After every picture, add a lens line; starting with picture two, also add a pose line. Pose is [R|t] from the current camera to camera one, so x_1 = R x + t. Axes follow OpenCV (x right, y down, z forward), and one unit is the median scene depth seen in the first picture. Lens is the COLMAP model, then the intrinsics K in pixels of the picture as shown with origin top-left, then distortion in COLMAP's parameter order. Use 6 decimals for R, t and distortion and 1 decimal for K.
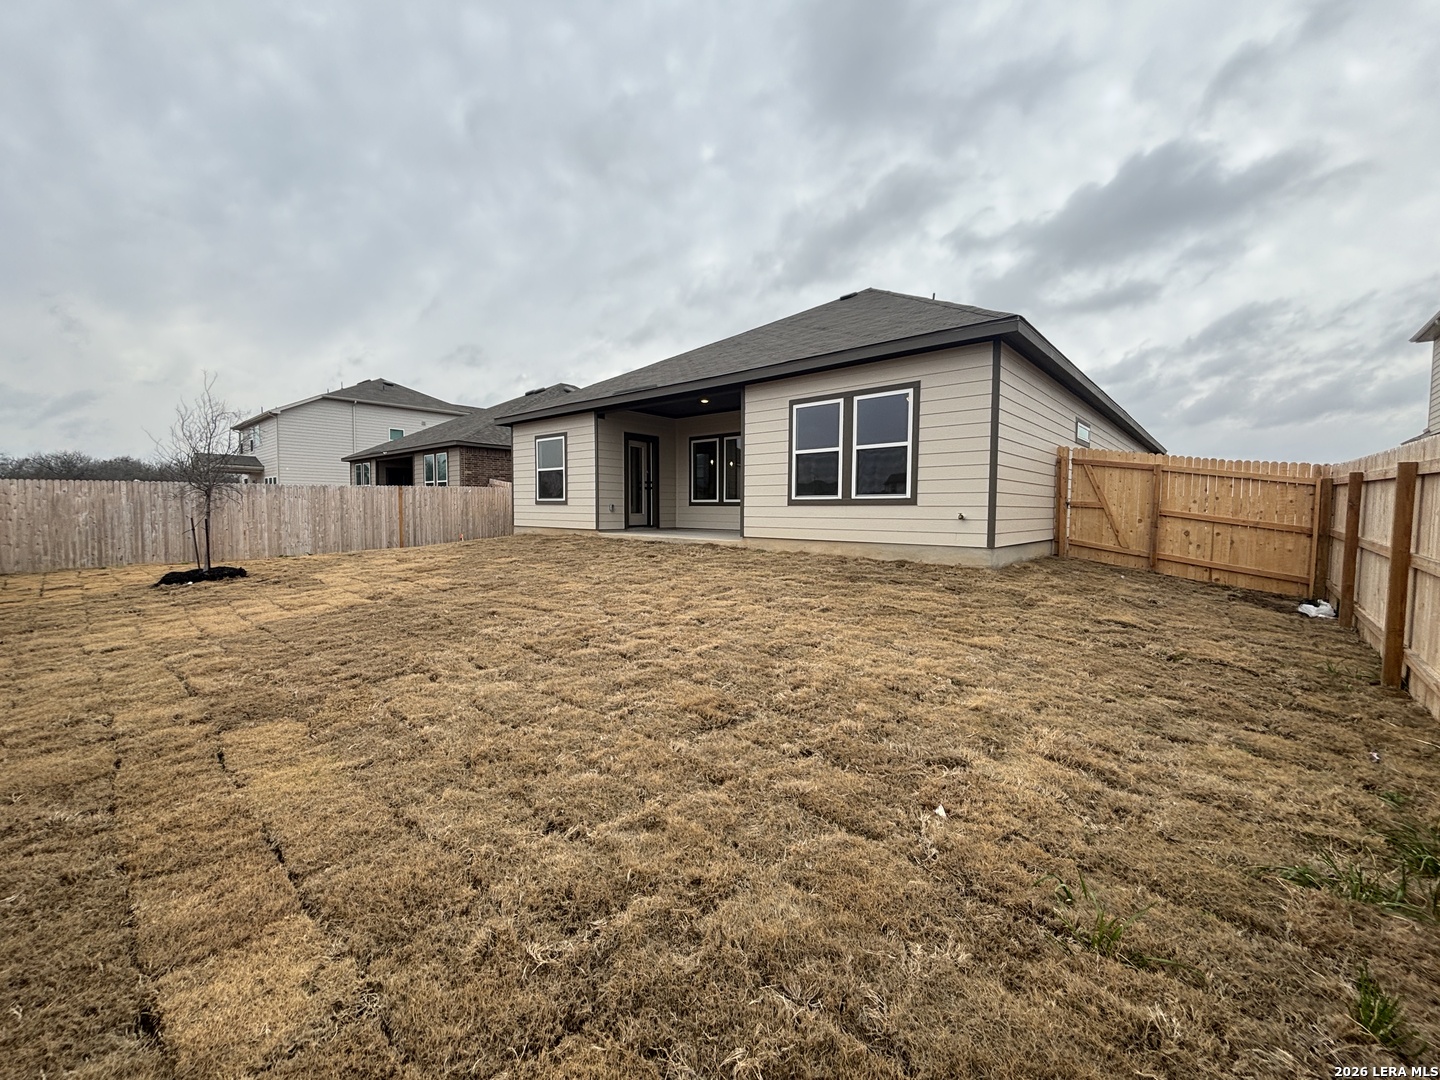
lens RADIAL K [[580.4, 0, 687.7], [0, 580.4, 543.5], [0, 0, 1]] dist [0.020156, -0.000076]
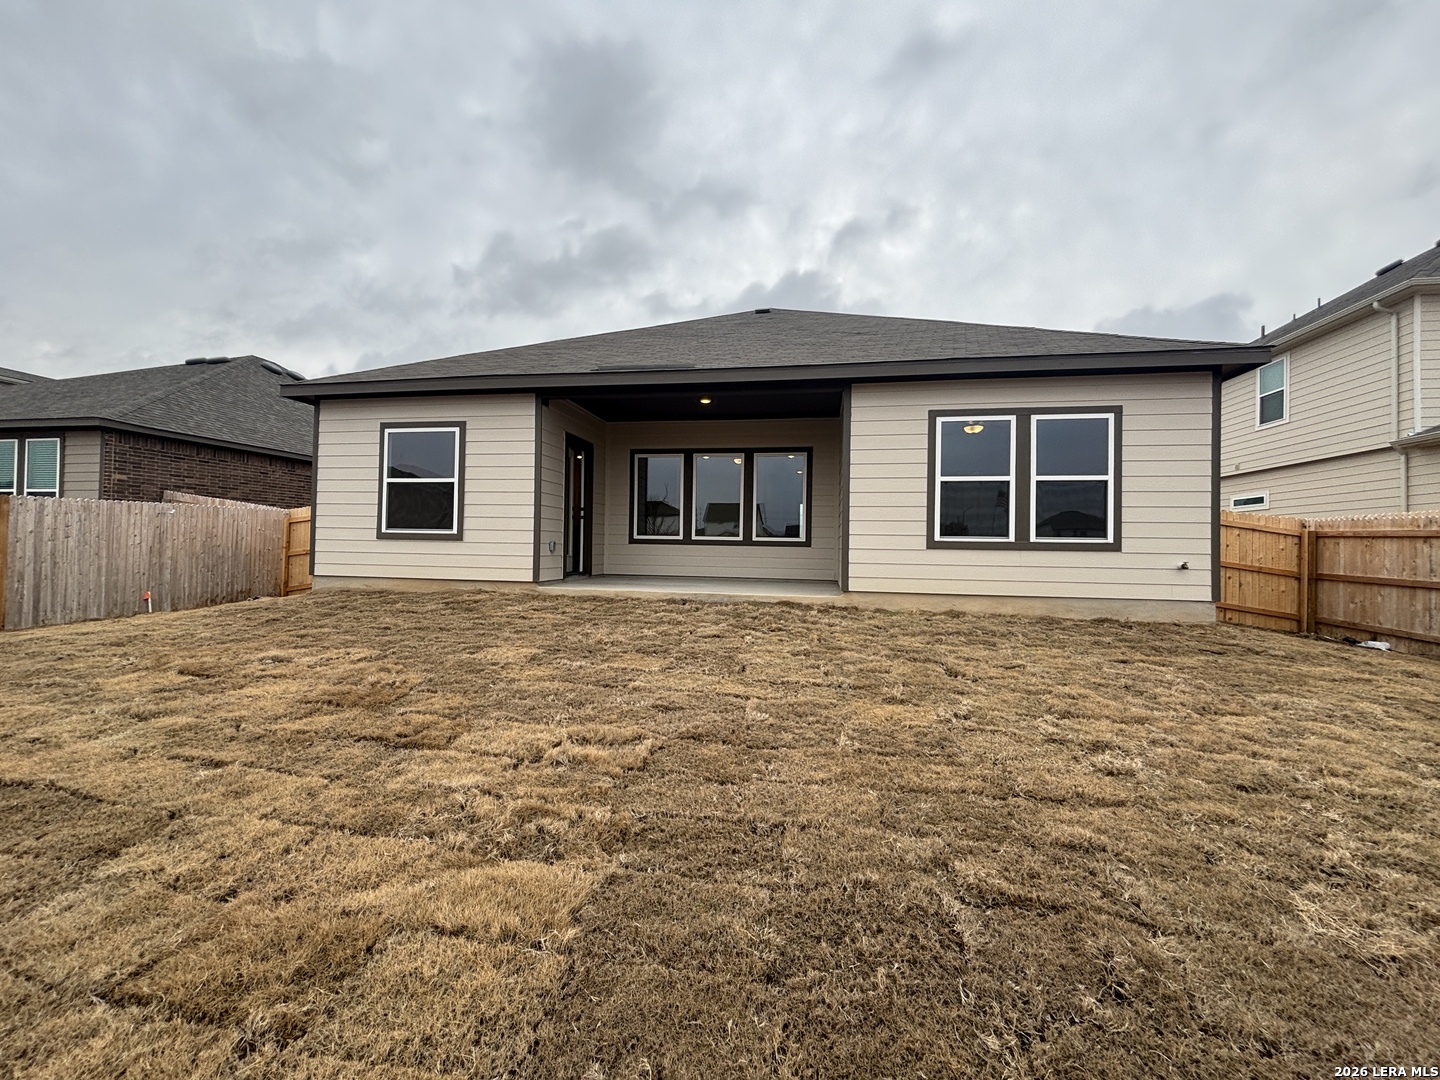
lens RADIAL K [[580.3, 0, 723.5], [0, 580.3, 531.9], [0, 0, 1]] dist [-0.001142, 0.000053]
pose [[0.838728, 0.020206, 0.544175, -0.428840], [0.021789, 0.997266, -0.070612, -0.038230], [-0.544114, 0.071081, 0.835995, 0.491435]]
